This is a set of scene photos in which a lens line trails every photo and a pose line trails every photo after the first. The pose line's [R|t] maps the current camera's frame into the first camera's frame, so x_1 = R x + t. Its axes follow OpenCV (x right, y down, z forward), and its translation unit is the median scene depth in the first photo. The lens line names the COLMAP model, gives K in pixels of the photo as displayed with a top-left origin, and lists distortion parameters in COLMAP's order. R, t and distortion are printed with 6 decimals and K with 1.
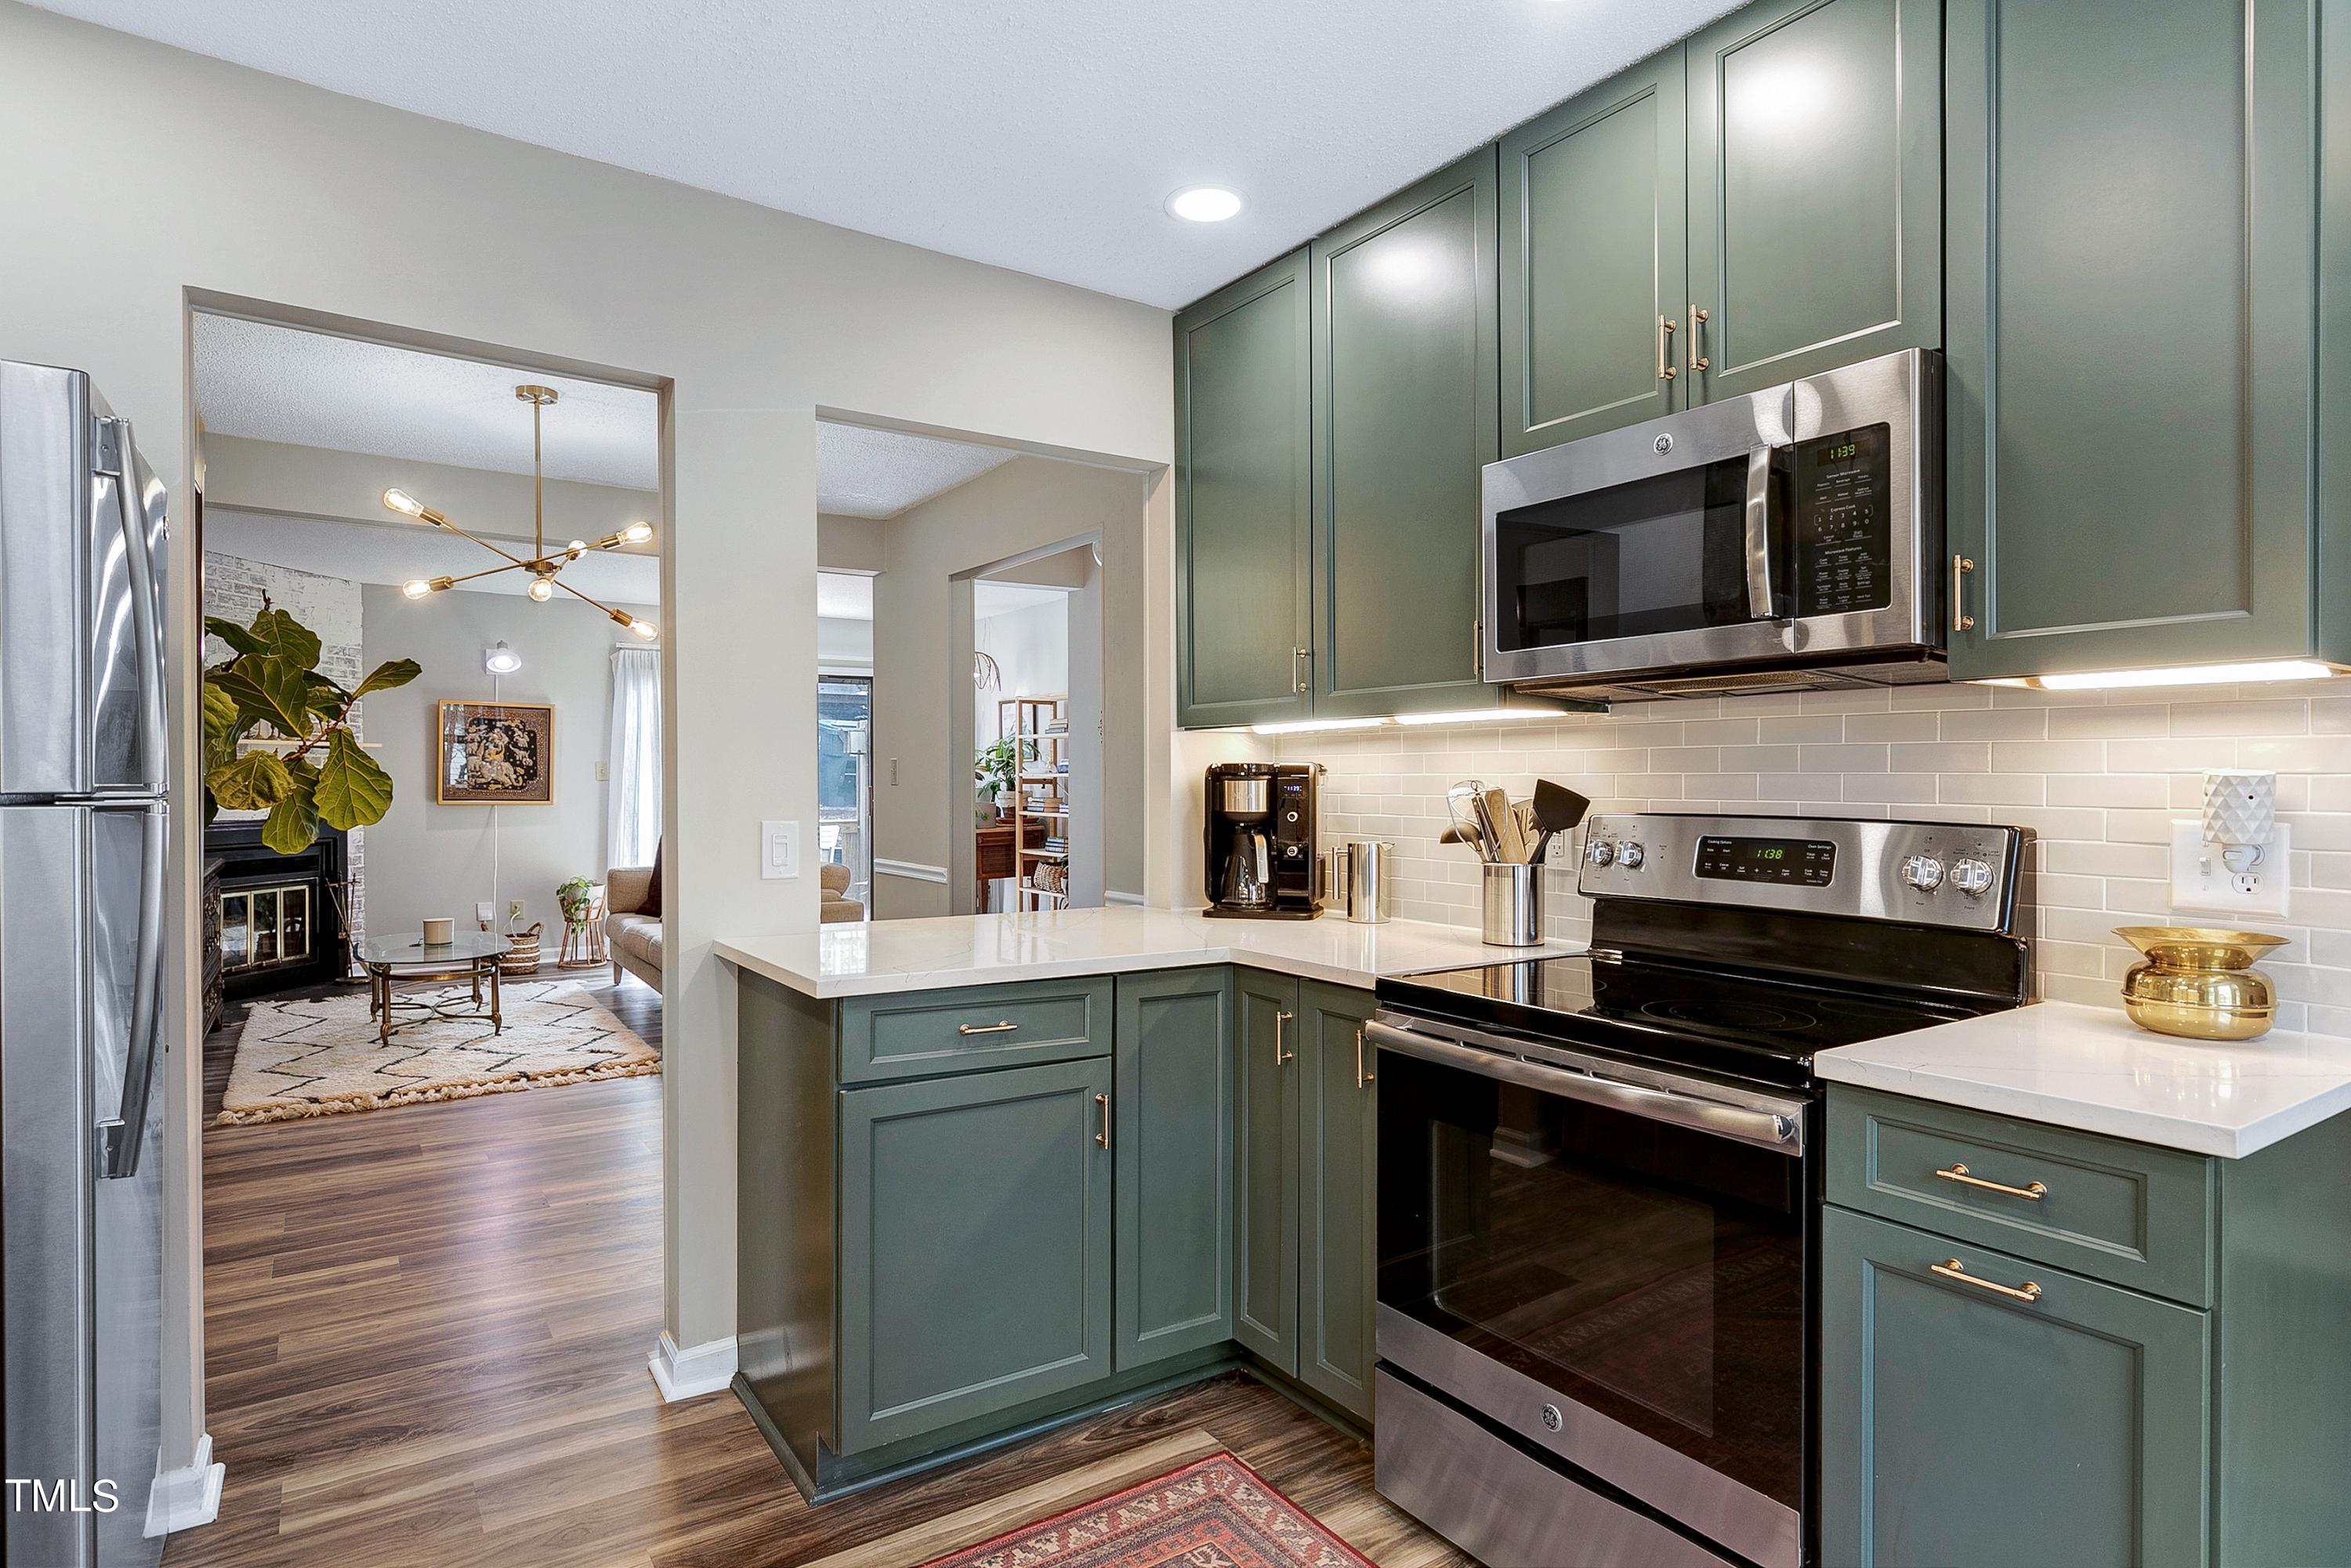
lens RADIAL K [[1244.7, 0, 1179.9], [0, 1244.7, 787.6], [0, 0, 1]] dist [-0.000096, -0.002985]
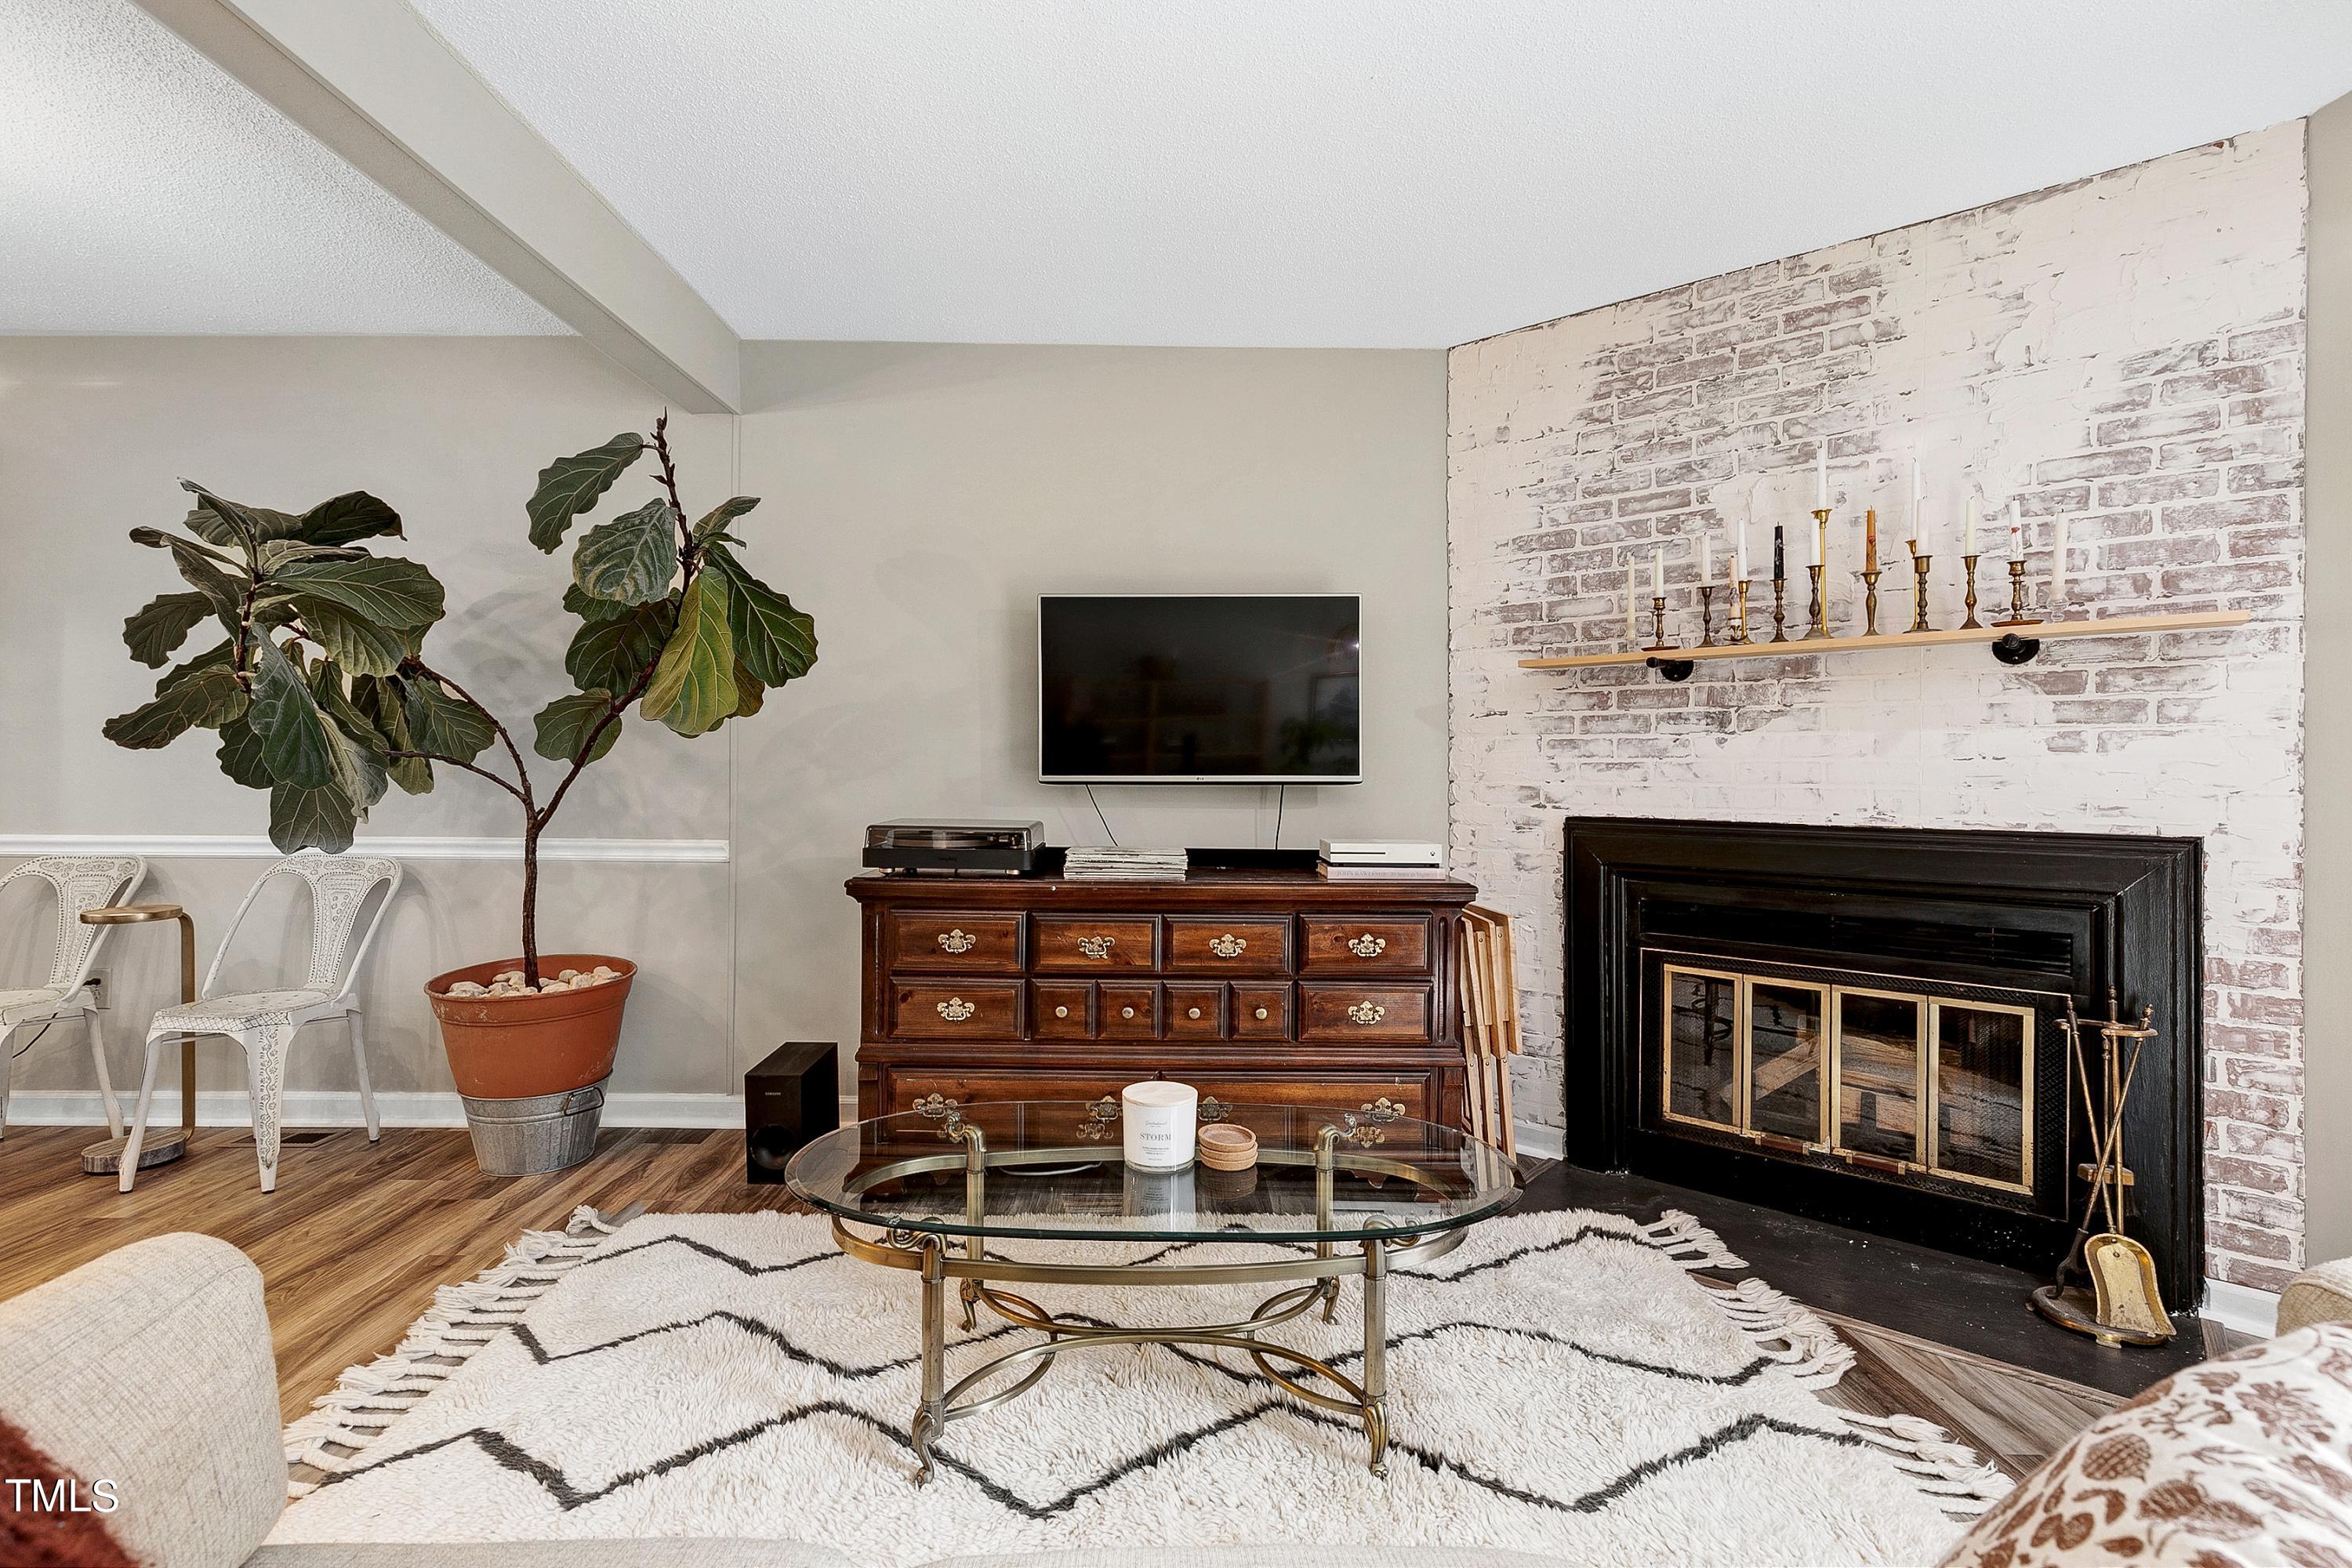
lens RADIAL K [[1073.0, 0, 1176.9], [0, 1073.0, 778.2], [0, 0, 1]] dist [0.009266, -0.001609]
pose [[-0.556986, -0.006150, -0.830499, -0.388252], [-0.018580, 0.999815, 0.005057, 0.014989], [0.830314, 0.018248, -0.556997, 1.339445]]
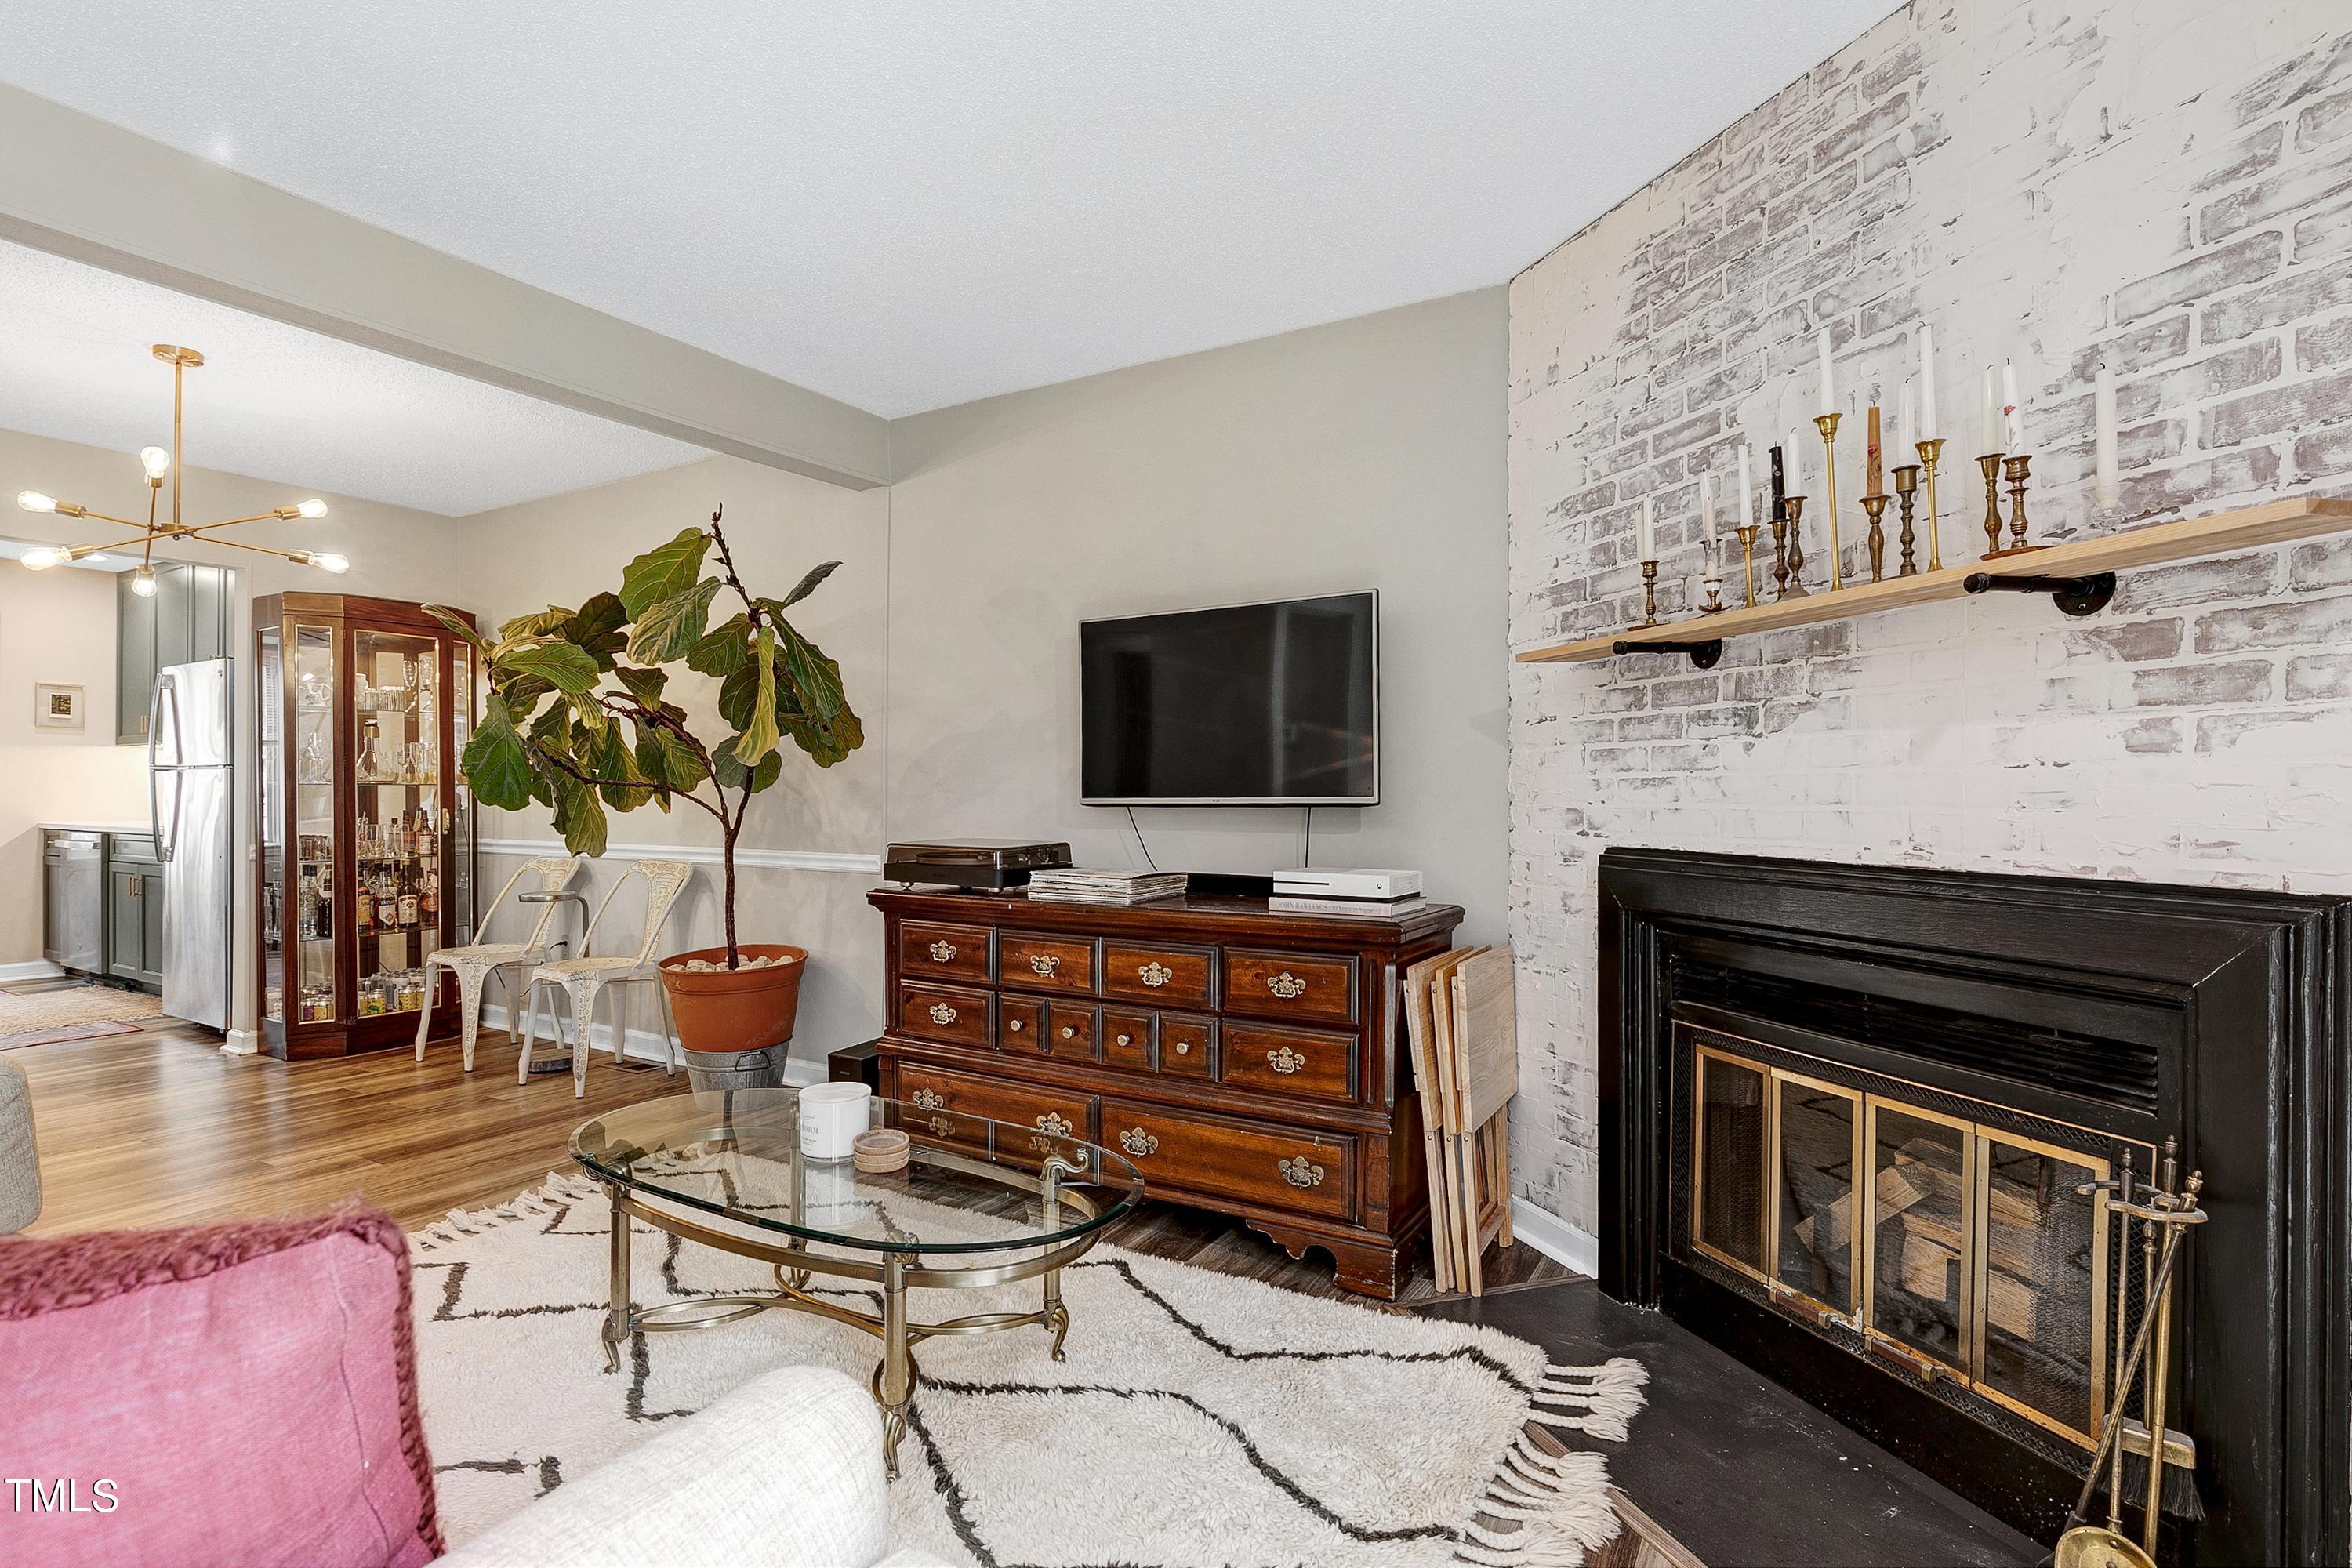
lens RADIAL K [[1134.8, 0, 1166.4], [0, 1134.8, 808.6], [0, 0, 1]] dist [-0.000989, -0.001456]
pose [[-0.905405, -0.000503, -0.424548, -0.612764], [-0.009726, 0.999761, 0.019558, 0.010746], [0.424437, 0.021837, -0.905194, 1.550750]]
